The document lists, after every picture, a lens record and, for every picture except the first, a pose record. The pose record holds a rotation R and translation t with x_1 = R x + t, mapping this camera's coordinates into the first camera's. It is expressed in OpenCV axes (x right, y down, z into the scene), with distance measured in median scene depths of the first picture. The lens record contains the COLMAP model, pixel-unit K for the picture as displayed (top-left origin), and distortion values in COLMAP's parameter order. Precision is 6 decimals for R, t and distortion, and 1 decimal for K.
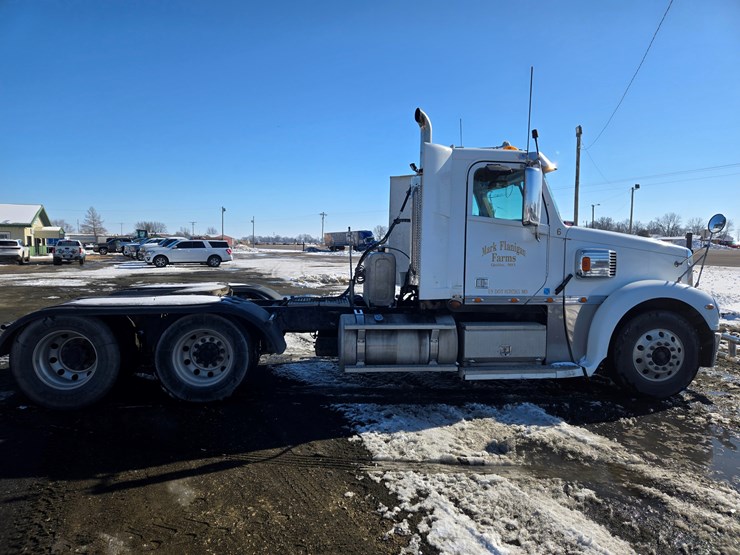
lens RADIAL K [[491.8, 0, 370.3], [0, 491.8, 278.9], [0, 0, 1]] dist [0.084780, -0.063434]
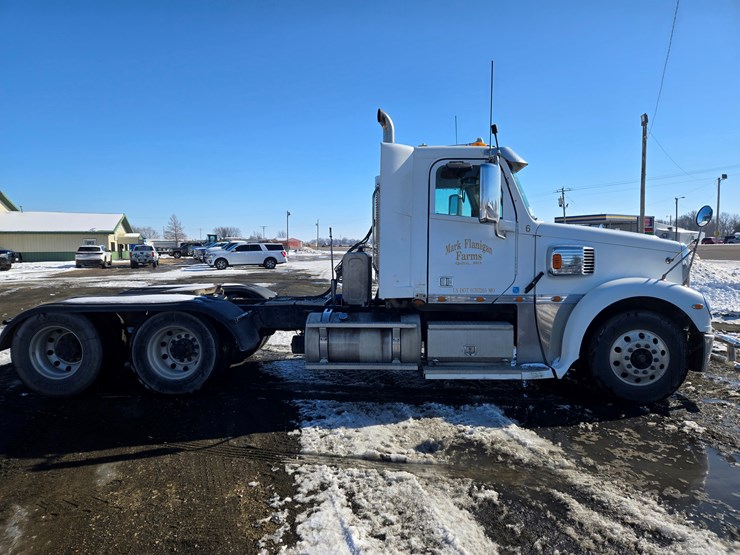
lens RADIAL K [[491.8, 0, 364.7], [0, 491.8, 276.9], [0, 0, 1]] dist [0.084780, -0.063434]
pose [[0.989338, -0.006040, -0.145513, 0.221633], [0.005177, 0.999967, -0.006310, 0.004380], [0.145546, 0.005490, 0.989336, -0.001849]]
